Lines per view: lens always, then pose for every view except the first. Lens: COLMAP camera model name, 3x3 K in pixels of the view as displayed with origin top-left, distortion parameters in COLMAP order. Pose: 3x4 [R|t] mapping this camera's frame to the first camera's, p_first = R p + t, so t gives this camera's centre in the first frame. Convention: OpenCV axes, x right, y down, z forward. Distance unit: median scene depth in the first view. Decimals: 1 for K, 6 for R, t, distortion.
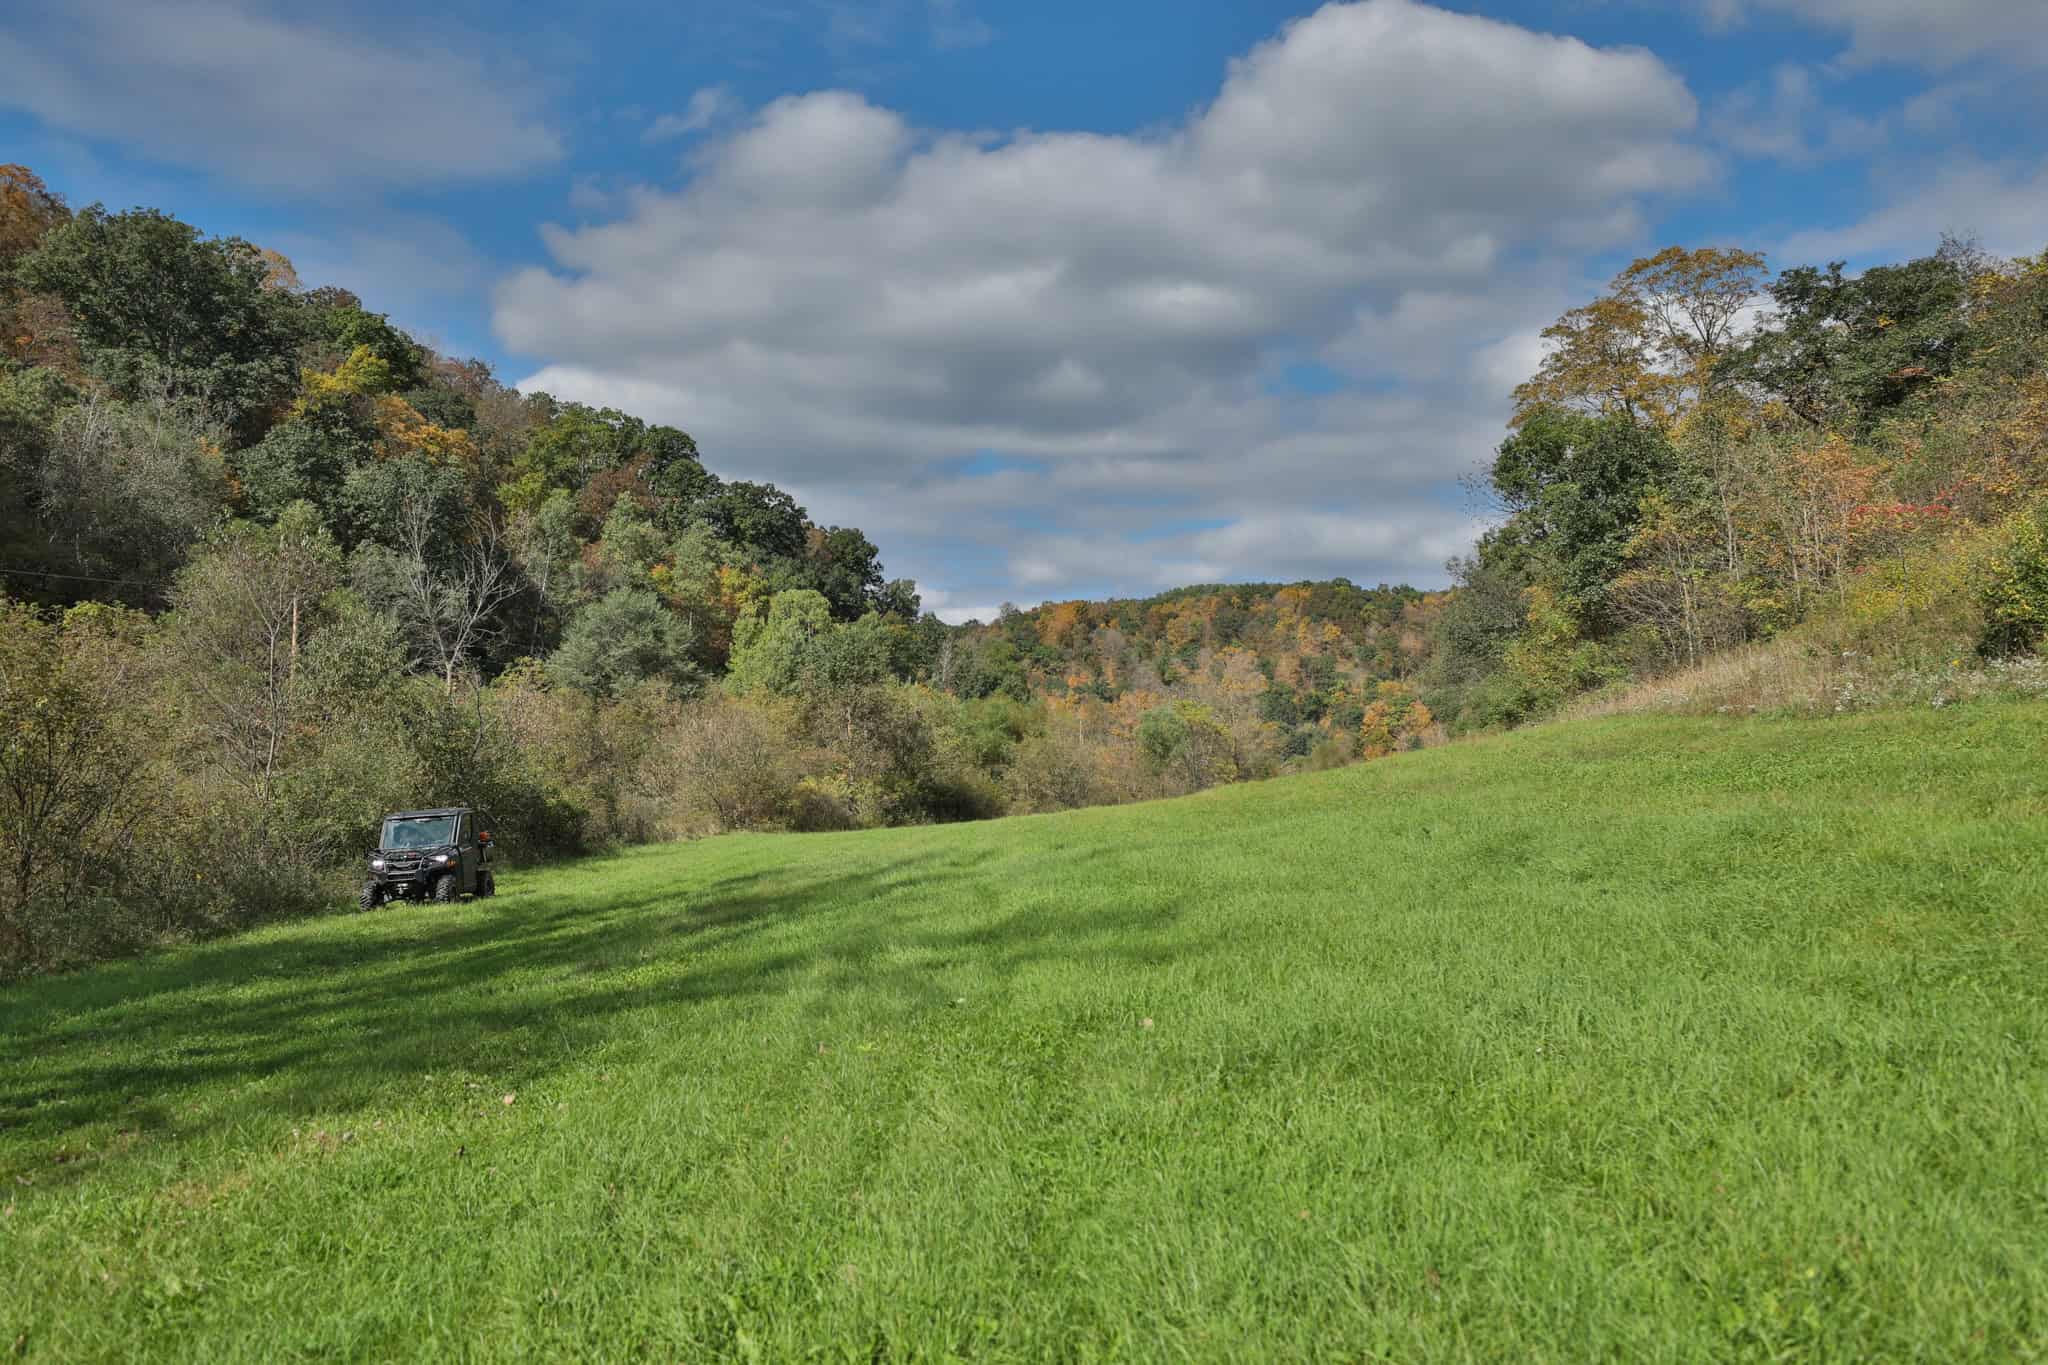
lens RADIAL K [[1496.5, 0, 1022.9], [0, 1496.5, 686.9], [0, 0, 1]] dist [0.002935, 0.000161]
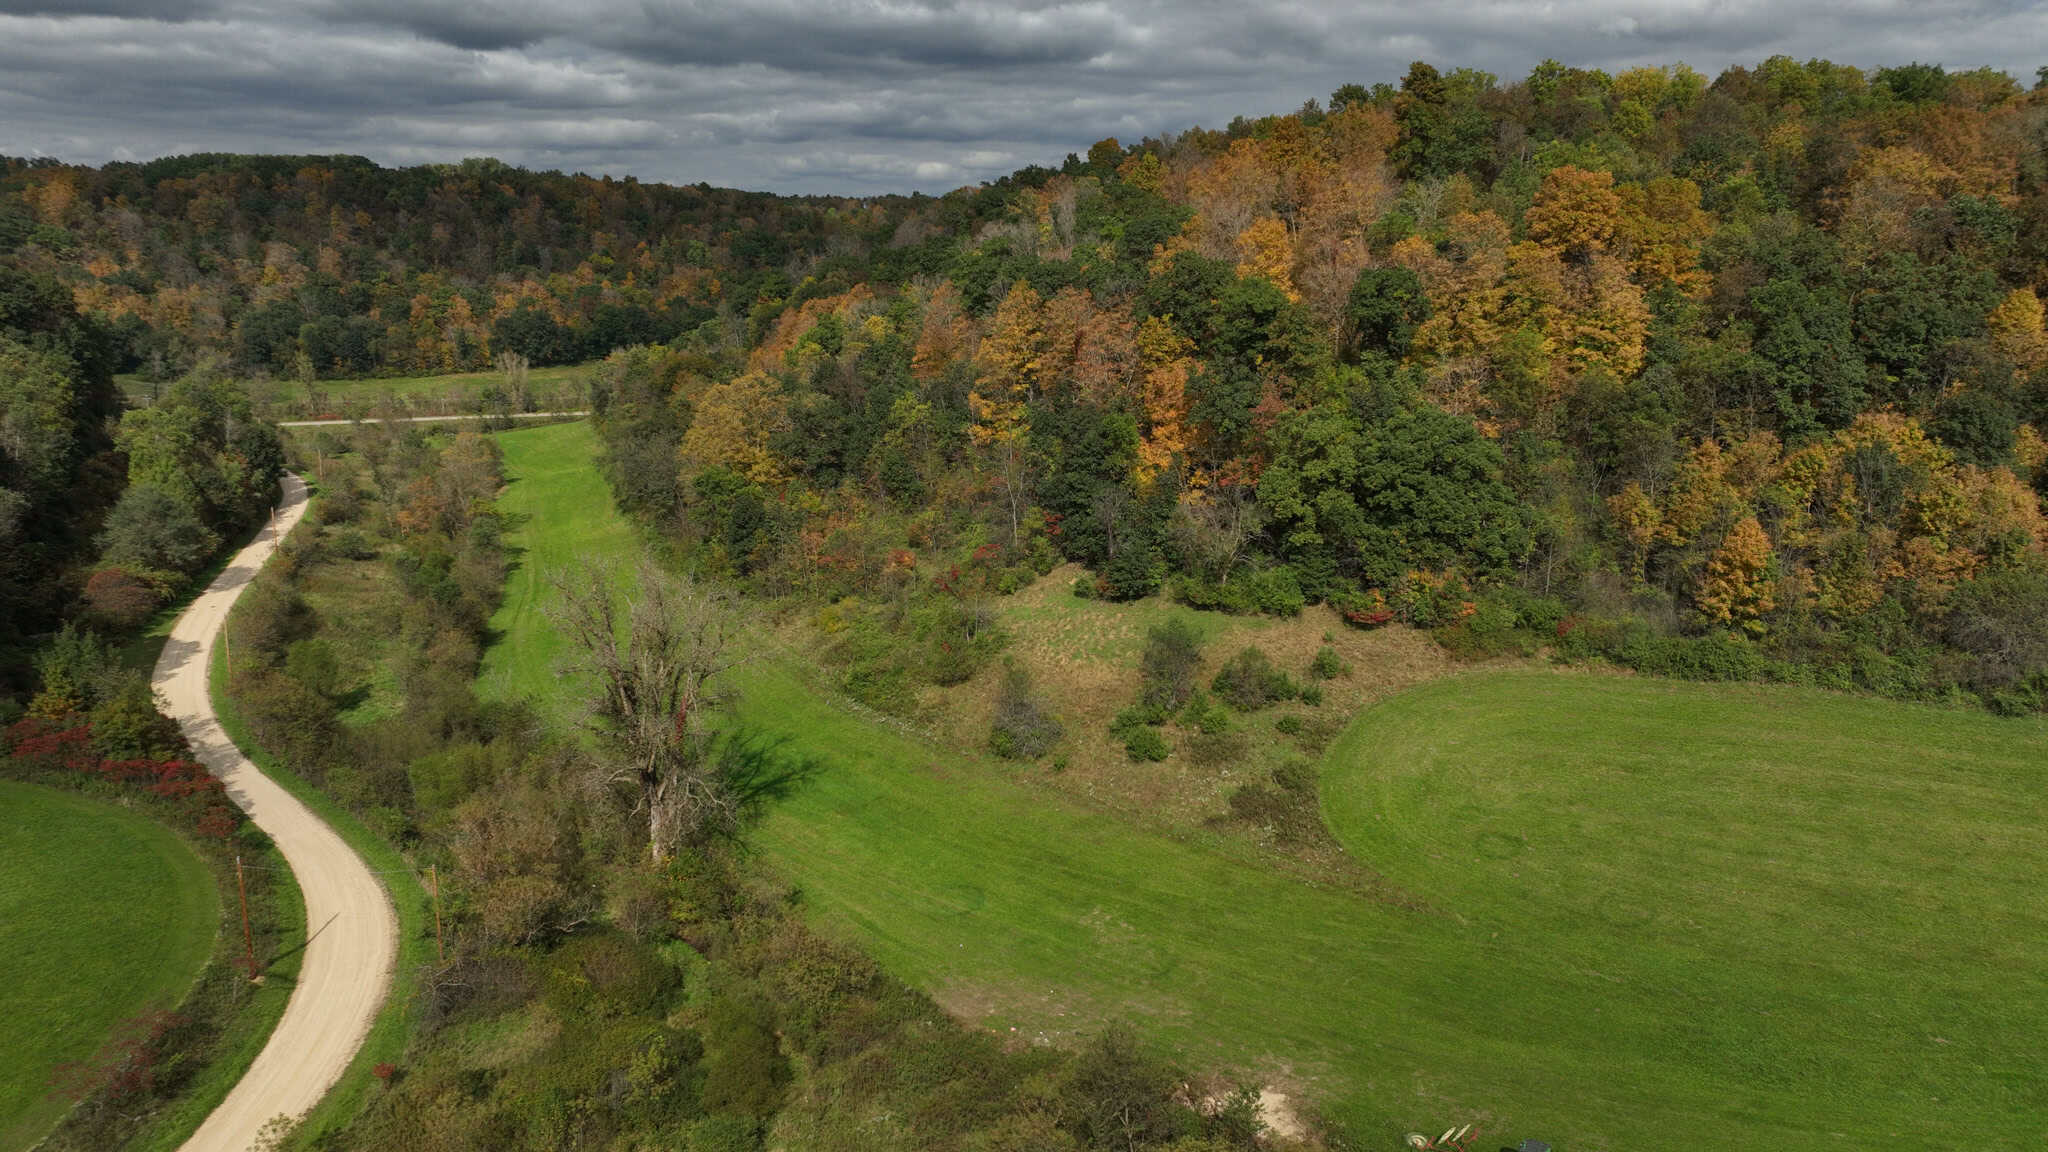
lens RADIAL K [[1442.4, 0, 1026.8], [0, 1442.4, 571.0], [0, 0, 1]] dist [-0.002340, 0.021493]
pose [[0.779839, -0.135900, 0.611050, -0.097291], [-0.037178, 0.964371, 0.261928, -0.083774], [-0.624875, -0.226980, 0.747001, -0.156202]]
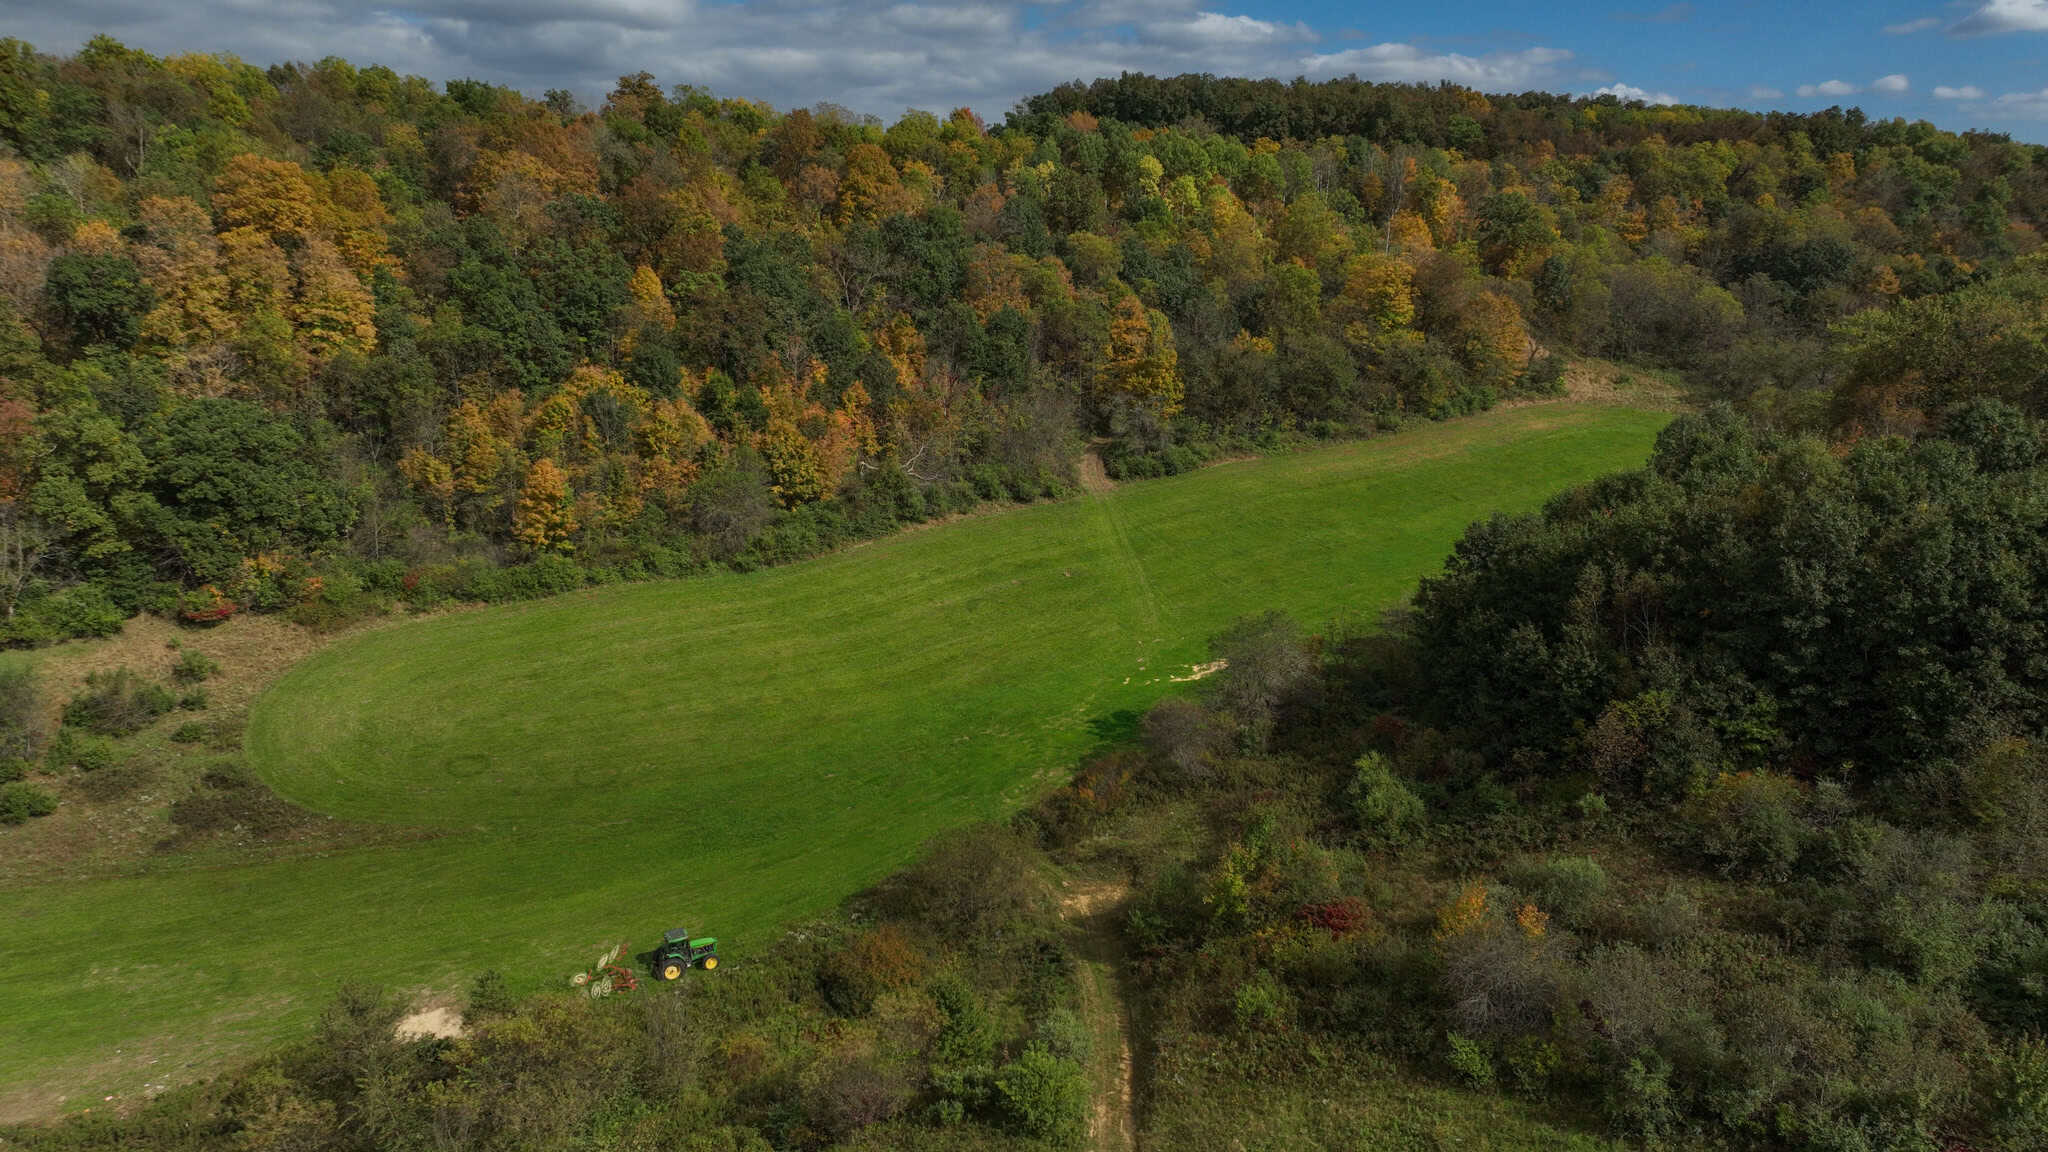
lens RADIAL K [[1442.4, 0, 1021.1], [0, 1442.4, 572.5], [0, 0, 1]] dist [-0.002340, 0.021493]
pose [[-0.082620, -0.225665, 0.970695, -0.139383], [-0.053152, 0.973637, 0.221825, -0.081246], [-0.995163, -0.033268, -0.092437, -0.126052]]
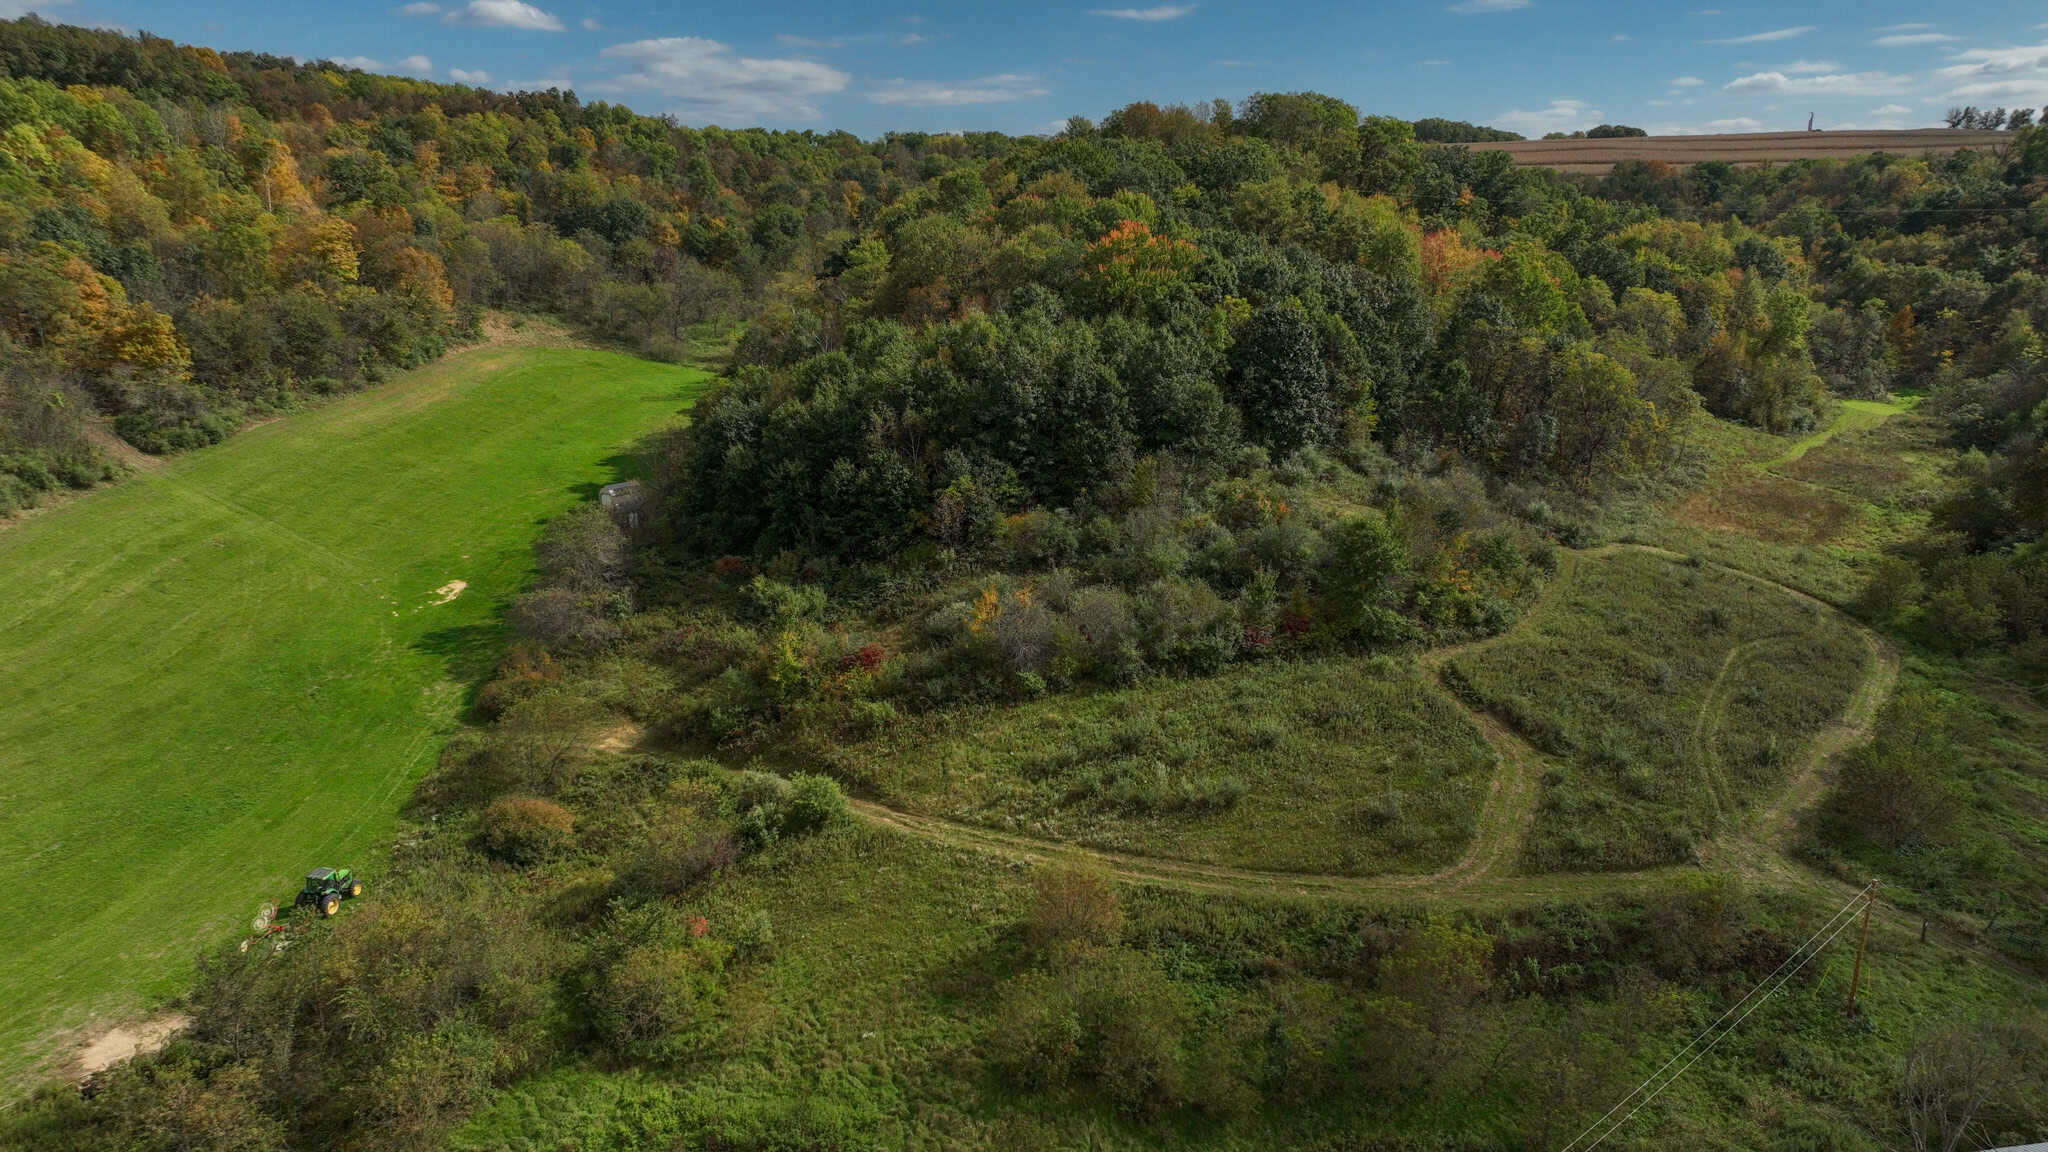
lens RADIAL K [[1442.4, 0, 1027.8], [0, 1442.4, 581.9], [0, 0, 1]] dist [-0.002340, 0.021493]
pose [[-0.835884, -0.135062, 0.532030, -0.137743], [-0.024470, 0.977461, 0.209694, -0.072947], [-0.548360, 0.162261, -0.820349, -0.028037]]
